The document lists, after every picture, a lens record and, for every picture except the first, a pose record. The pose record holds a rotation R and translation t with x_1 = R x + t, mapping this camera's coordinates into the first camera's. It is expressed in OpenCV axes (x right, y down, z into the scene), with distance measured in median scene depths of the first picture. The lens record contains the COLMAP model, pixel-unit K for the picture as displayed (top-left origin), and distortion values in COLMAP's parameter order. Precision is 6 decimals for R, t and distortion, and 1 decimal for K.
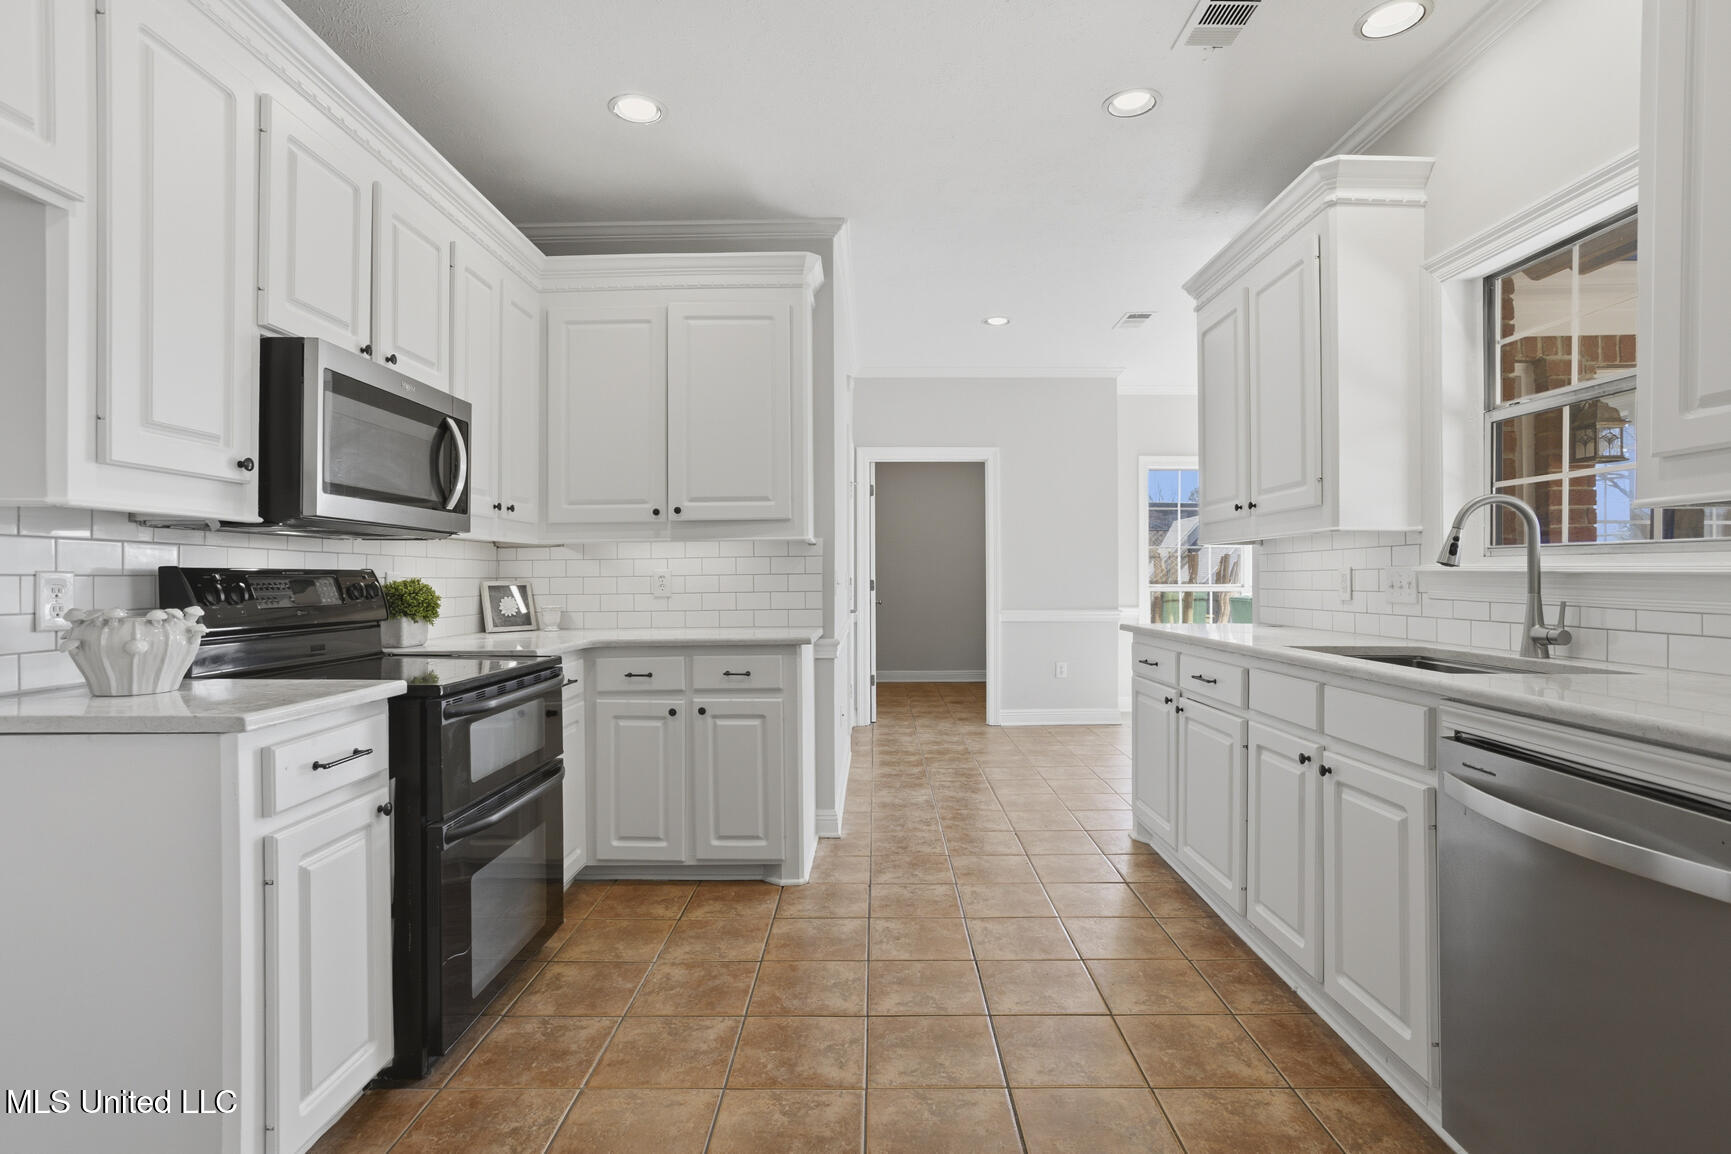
lens RADIAL K [[854.1, 0, 875.7], [0, 854.1, 581.1], [0, 0, 1]] dist [-0.052541, 0.032544]
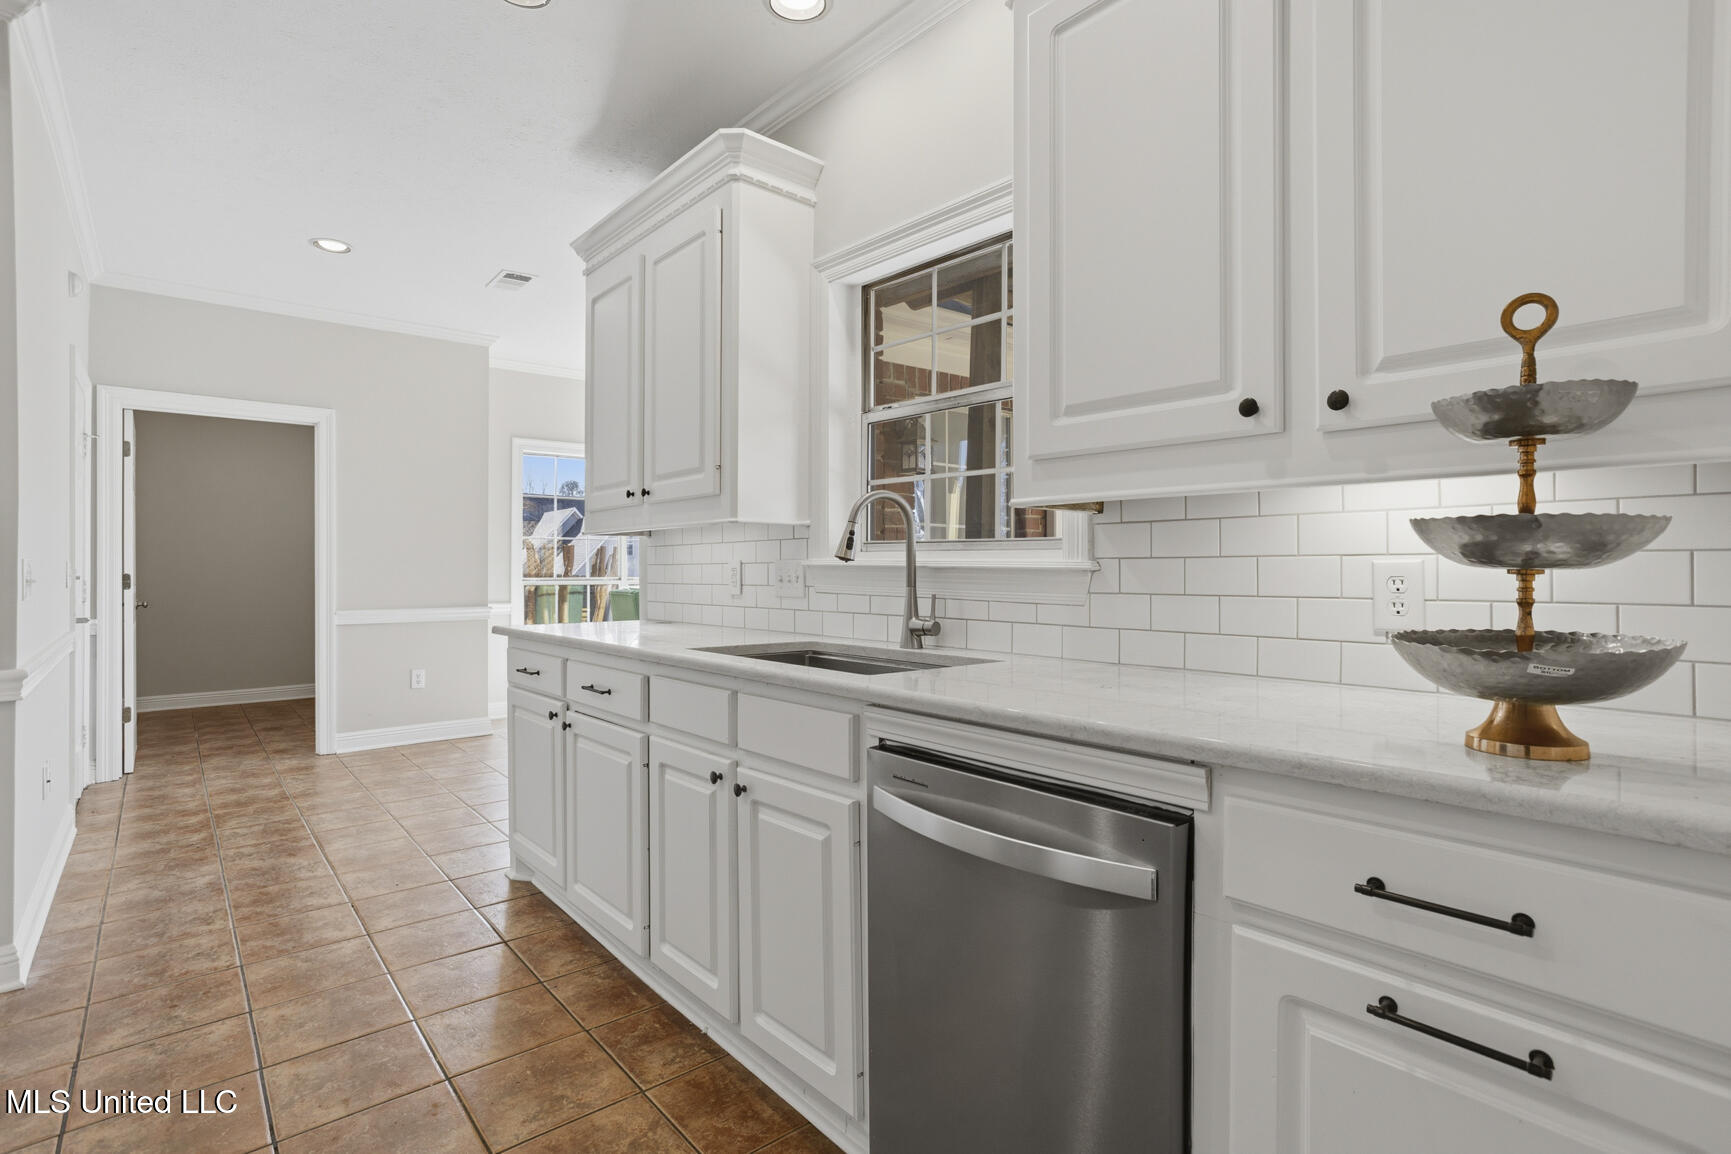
lens RADIAL K [[839.0, 0, 861.8], [0, 839.0, 562.3], [0, 0, 1]] dist [-0.050548, 0.031815]
pose [[0.762656, 0.005382, 0.646781, 0.045670], [0.002651, 0.999931, -0.011447, -0.003491], [-0.646798, 0.010445, 0.762590, 0.184401]]
